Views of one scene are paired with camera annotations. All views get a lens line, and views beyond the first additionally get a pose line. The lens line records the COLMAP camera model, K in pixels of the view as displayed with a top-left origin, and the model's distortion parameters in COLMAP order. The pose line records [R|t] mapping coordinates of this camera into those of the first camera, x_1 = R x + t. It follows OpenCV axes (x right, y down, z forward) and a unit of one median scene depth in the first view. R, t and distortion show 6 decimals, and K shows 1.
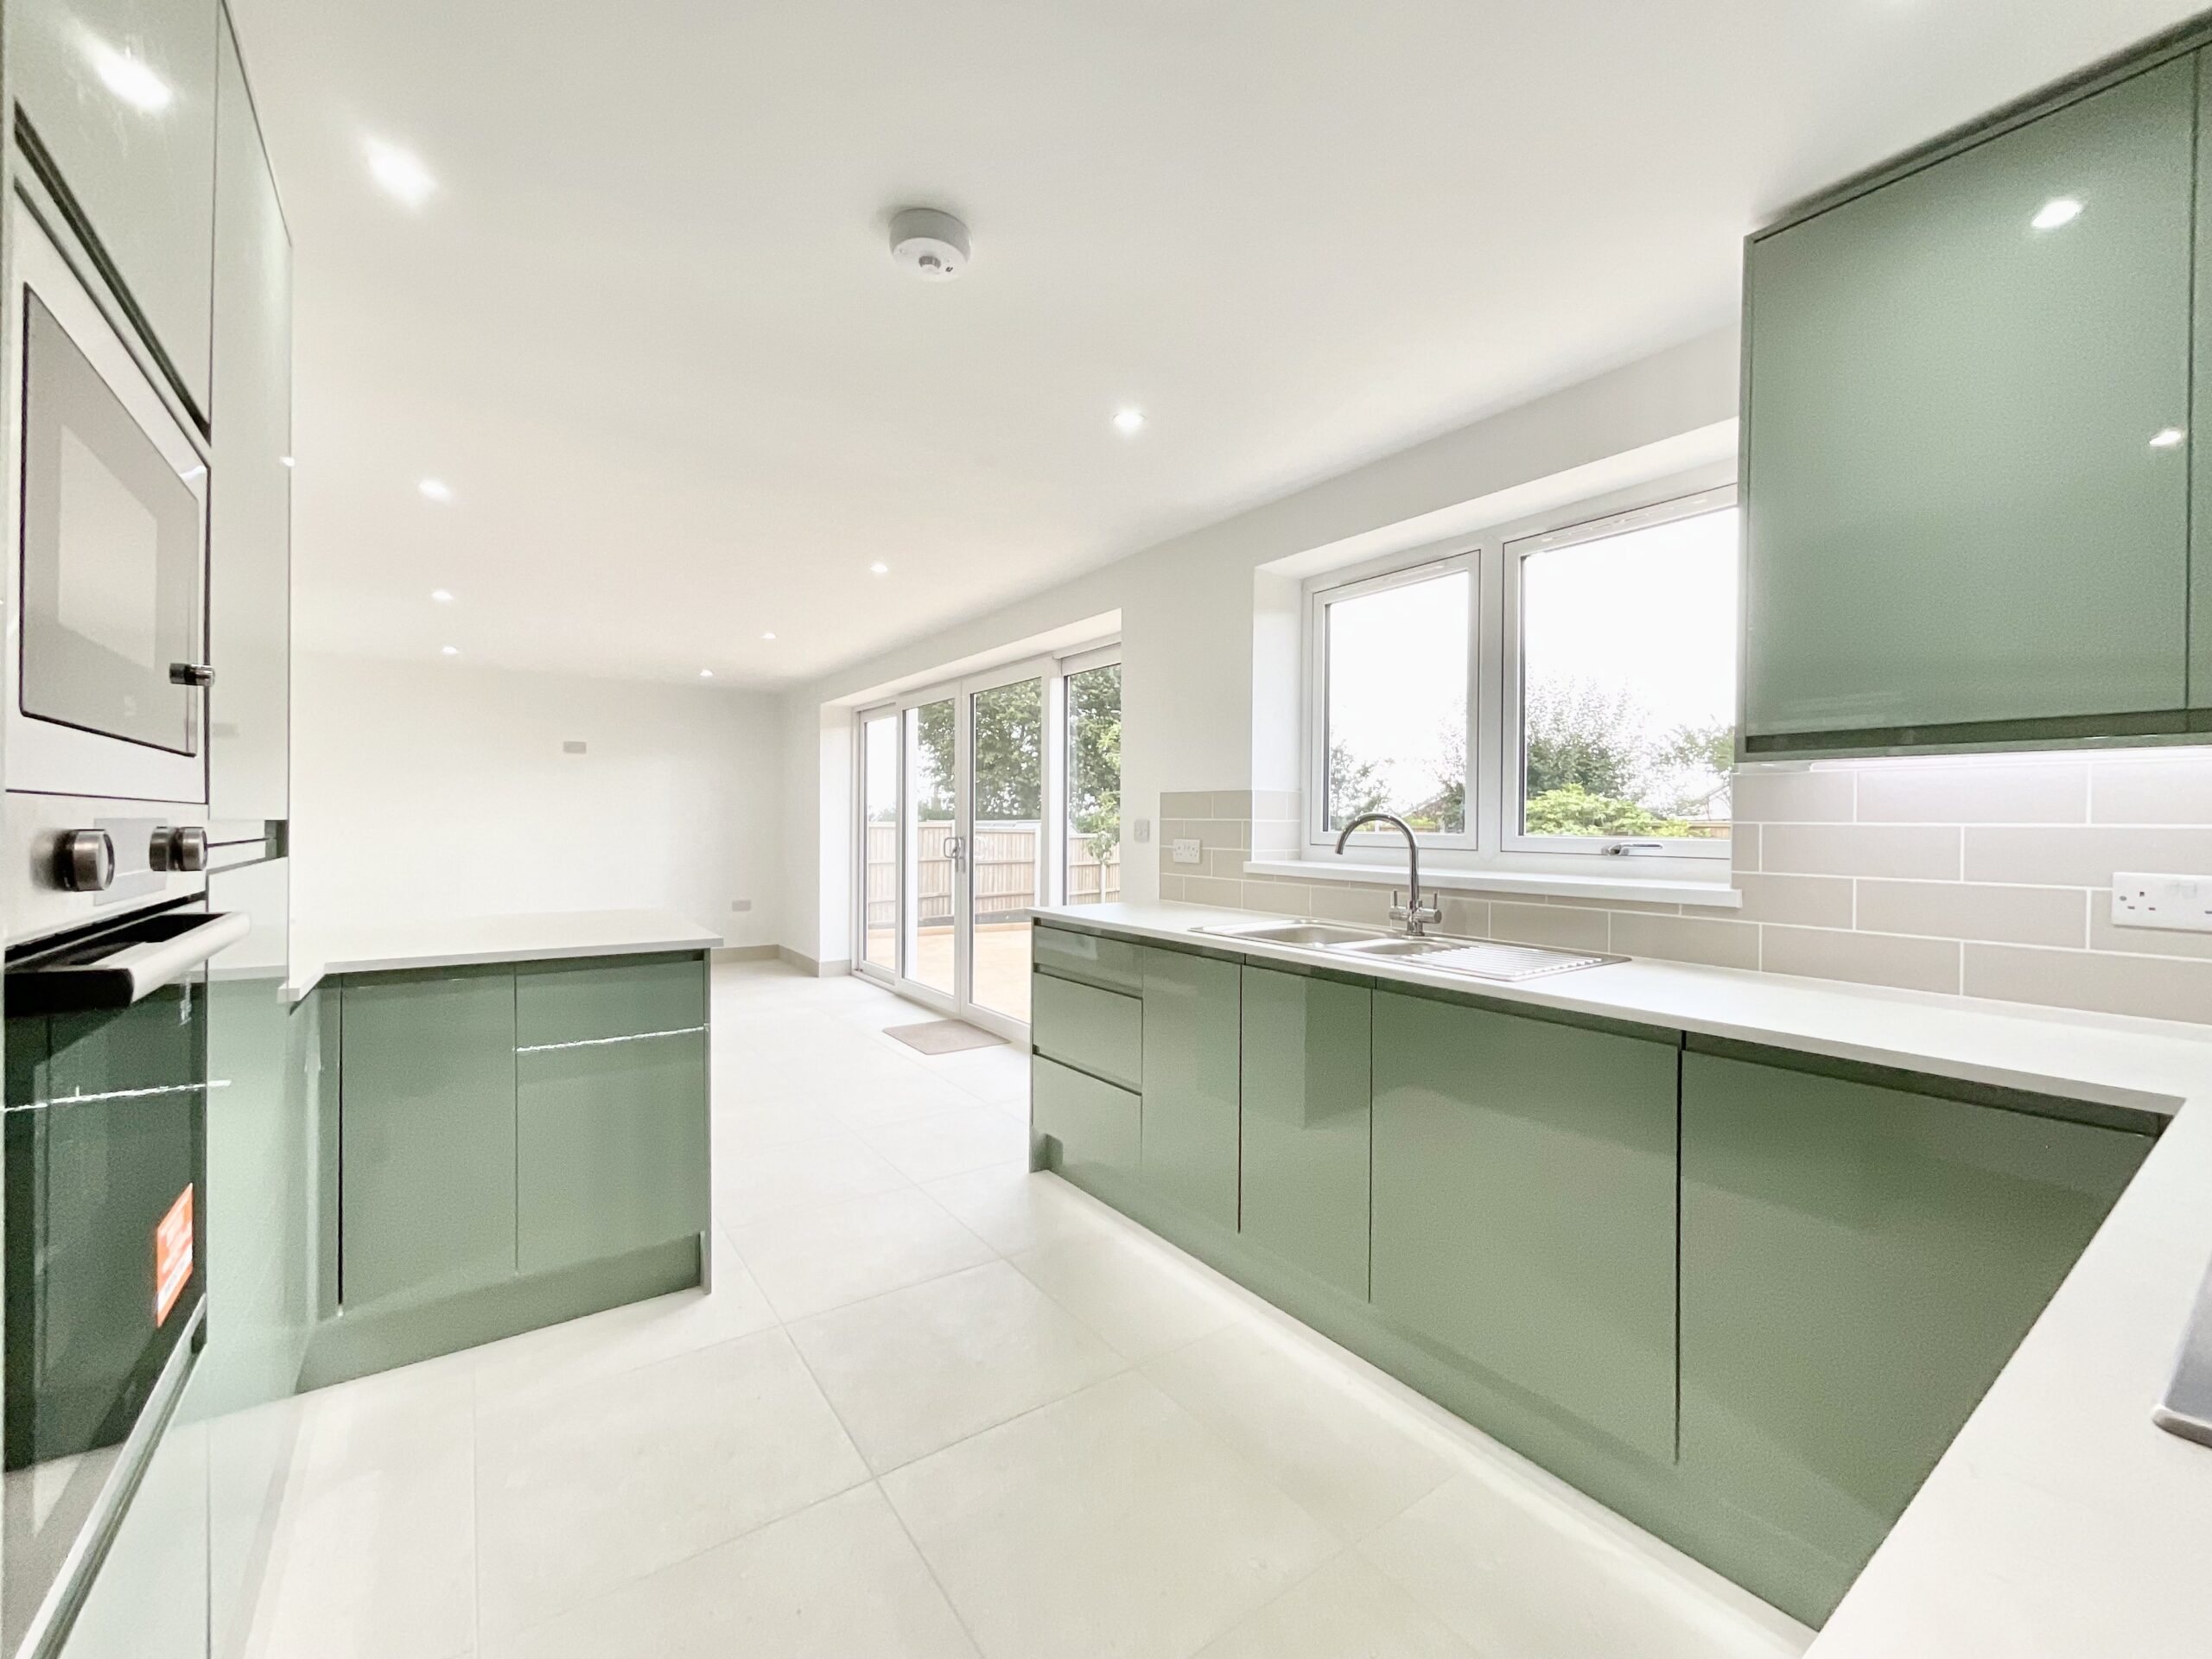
lens RADIAL K [[900.5, 0, 1106.0], [0, 900.5, 829.5], [0, 0, 1]] dist [-0.000370, 0.000204]
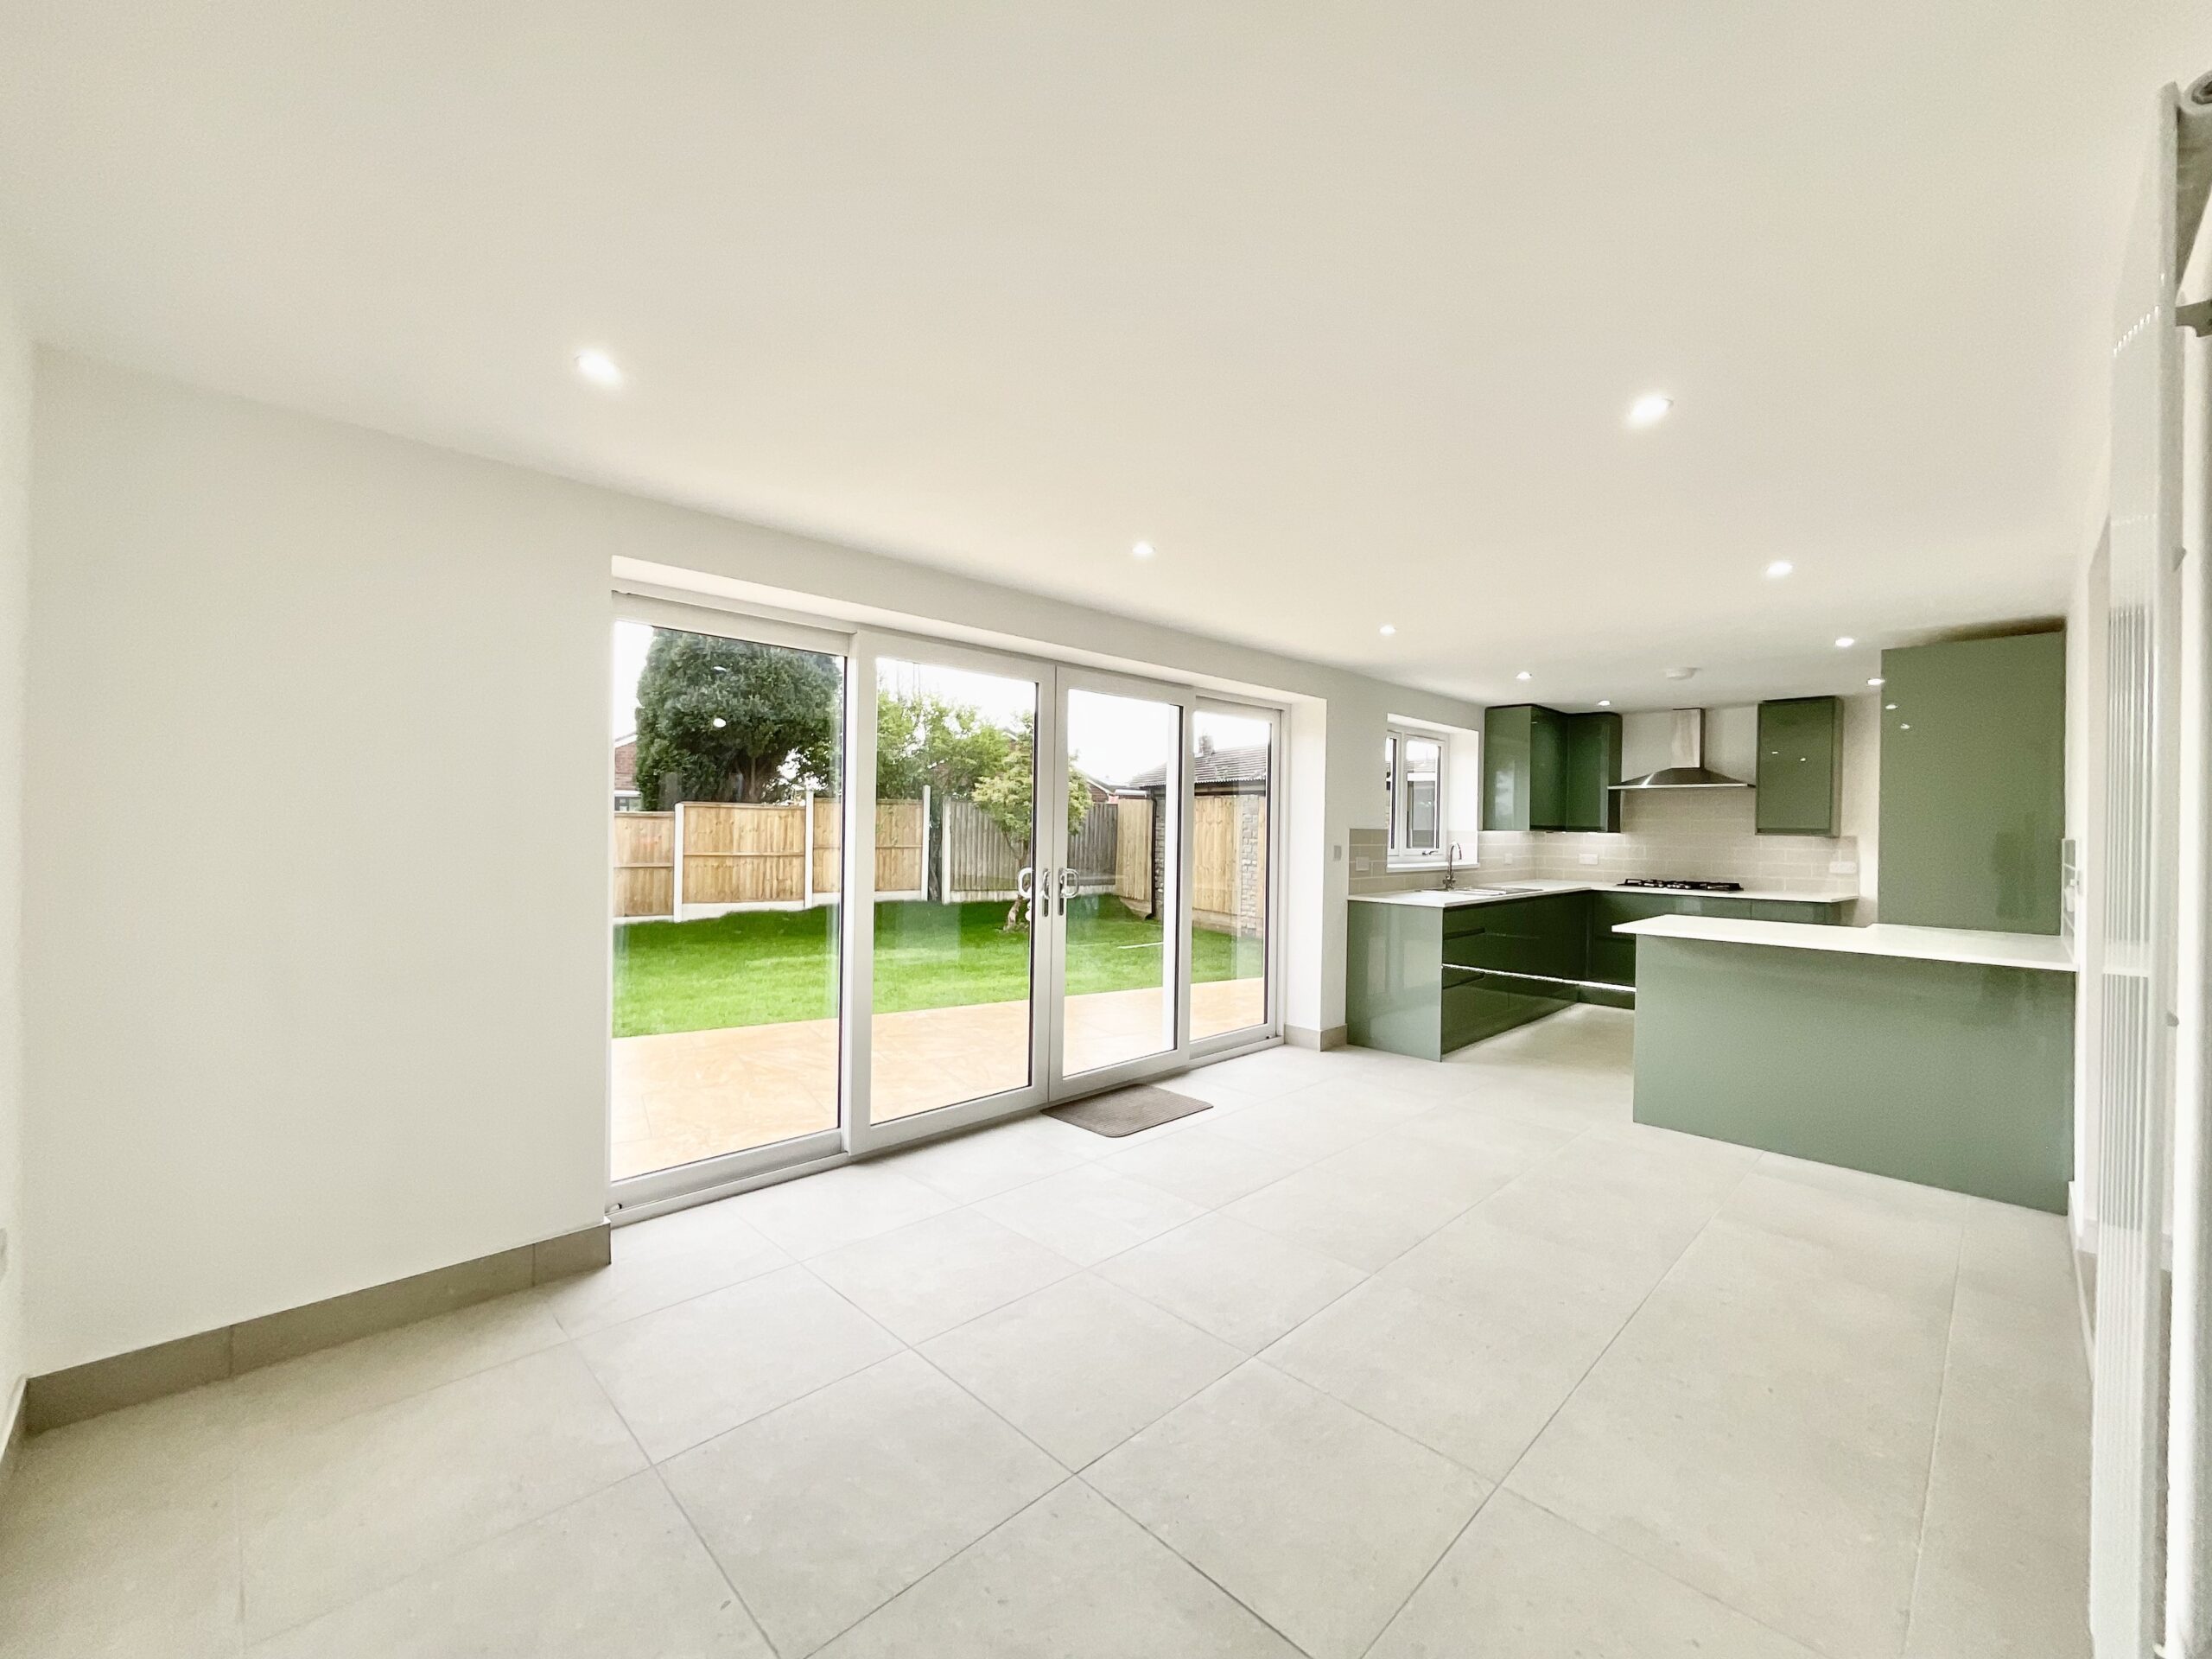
lens RADIAL K [[892.5, 0, 1103.1], [0, 892.5, 827.9], [0, 0, 1]] dist [-0.000381, 0.000107]
pose [[-0.157400, -0.011680, 0.987466, -1.510161], [-0.007775, 0.999914, 0.010588, -0.058066], [-0.987504, -0.006011, -0.157477, 1.767322]]
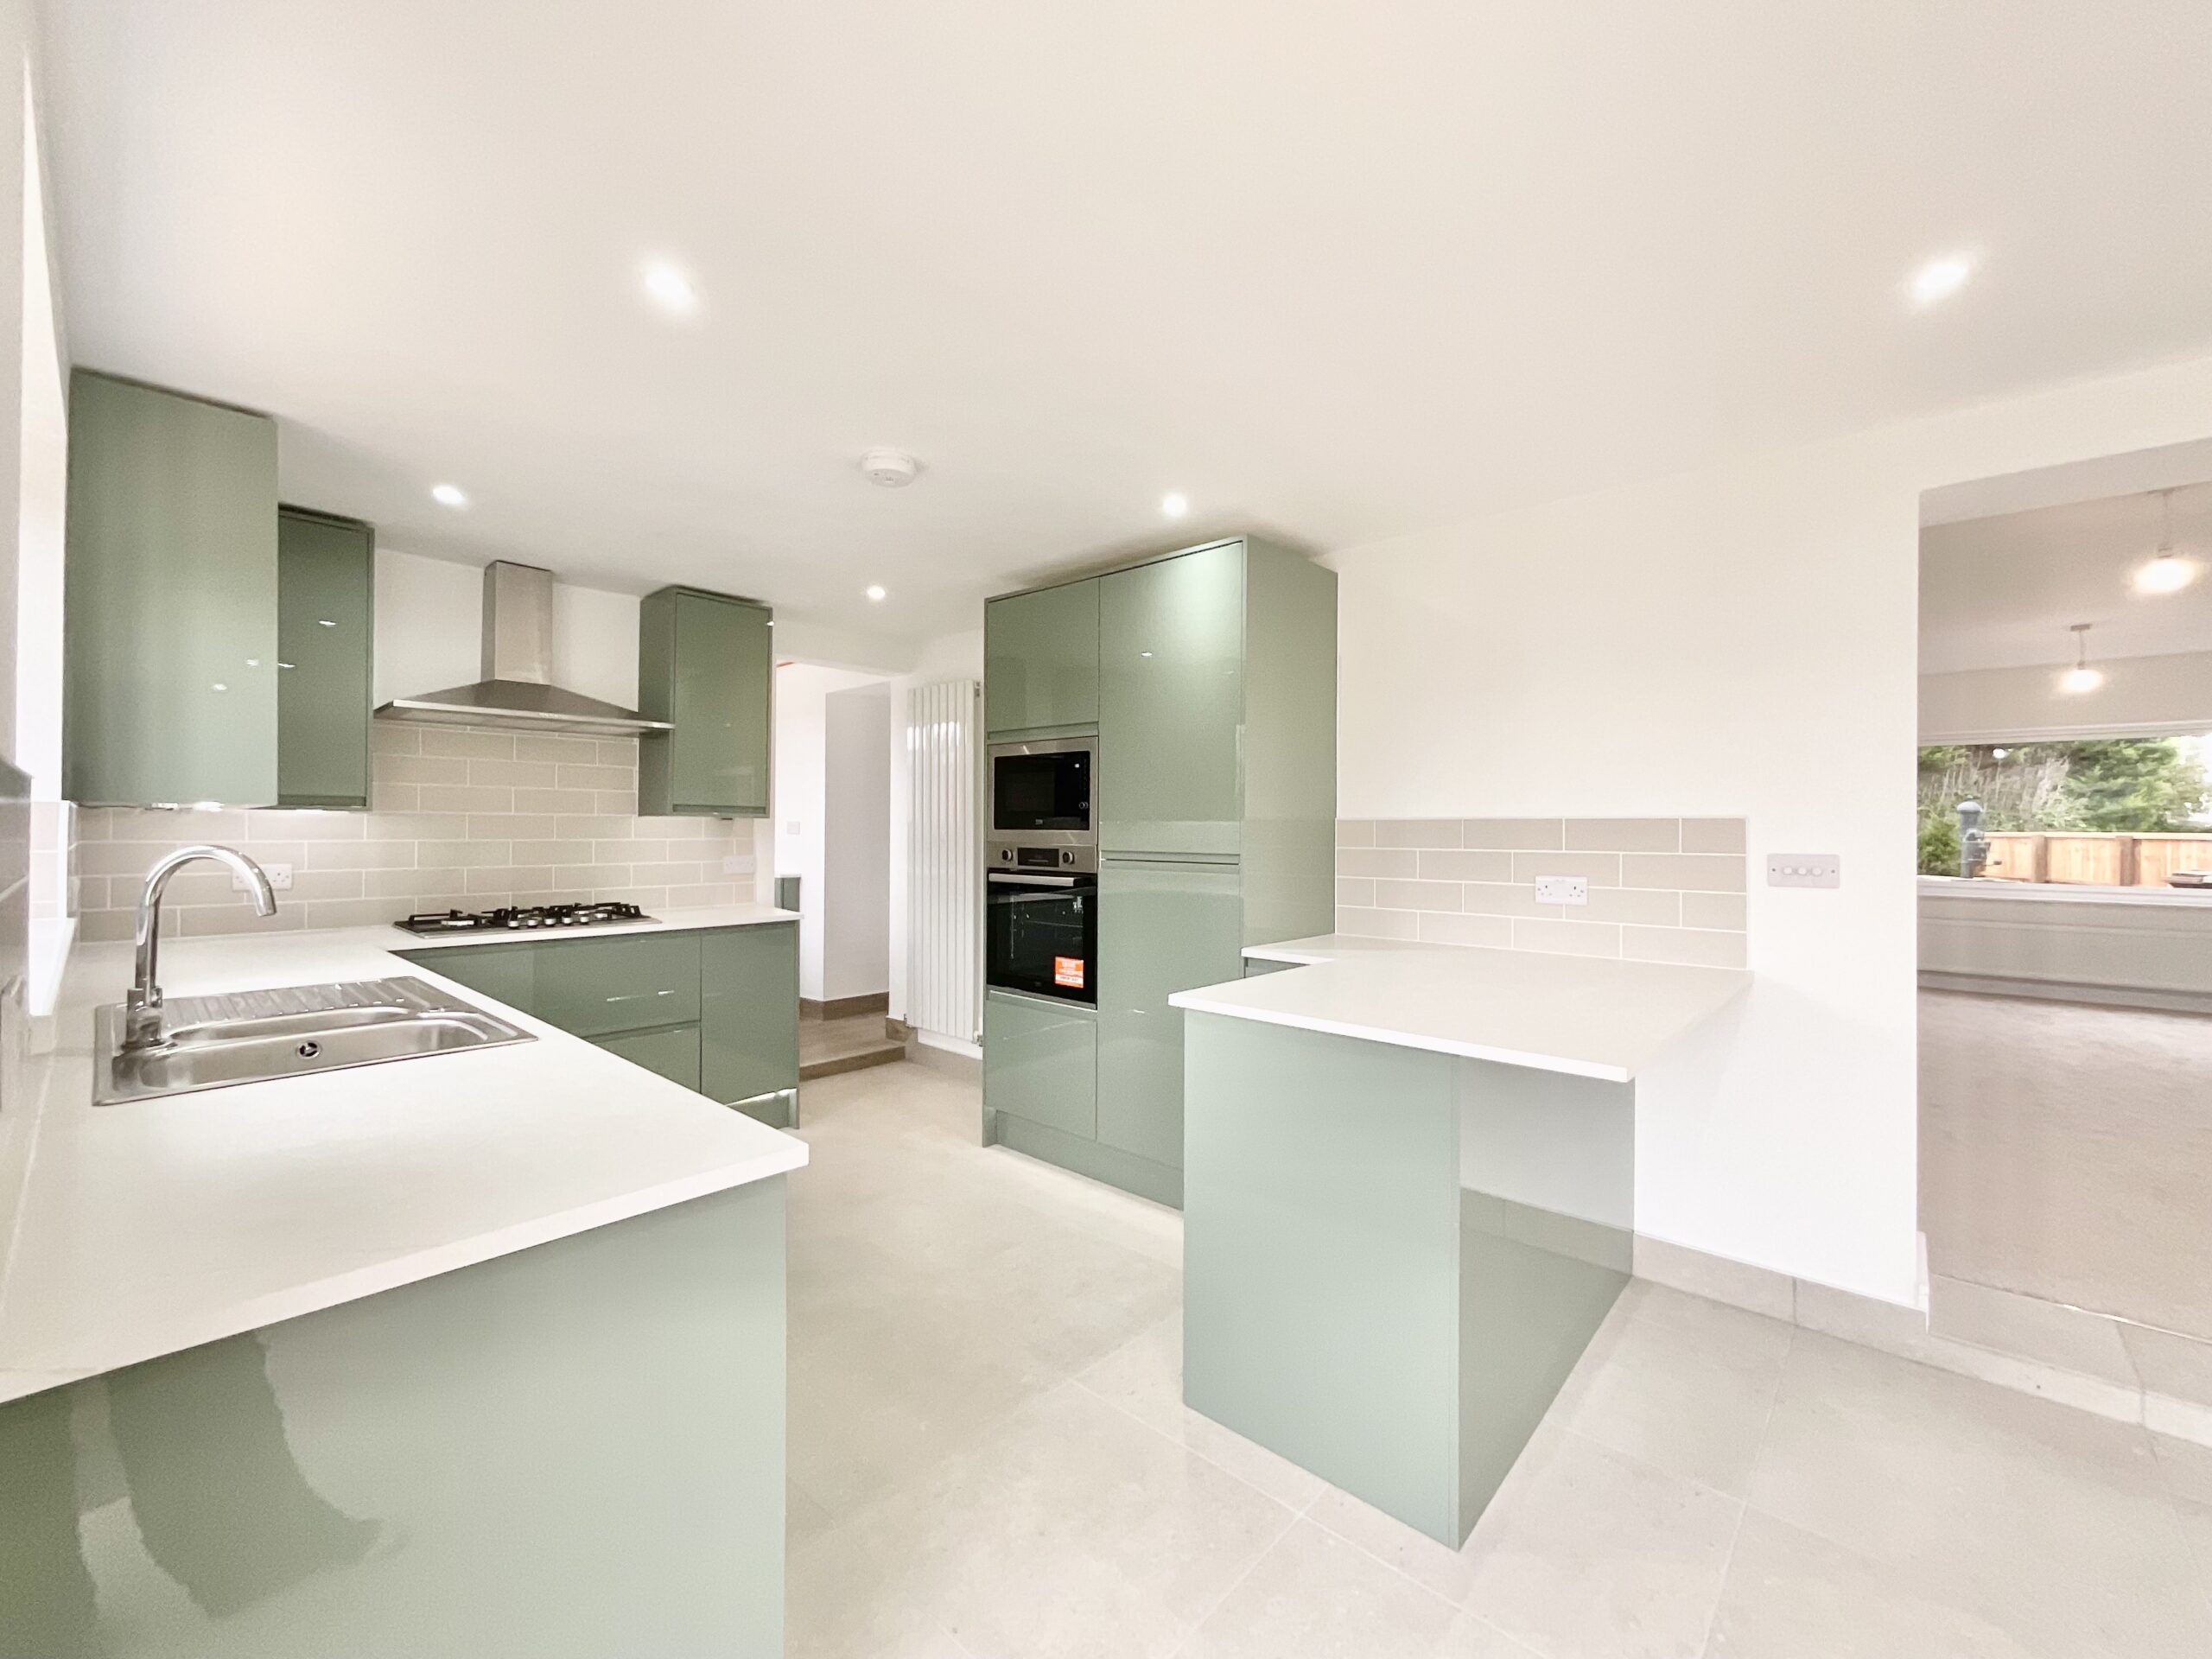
lens RADIAL K [[904.5, 0, 1102.1], [0, 904.5, 830.9], [0, 0, 1]] dist [-0.001123, -0.000224]
pose [[-0.977182, -0.012722, -0.212024, -0.116097], [-0.015066, 0.999842, 0.009441, -0.033098], [0.211870, 0.012420, -0.977219, 1.276705]]
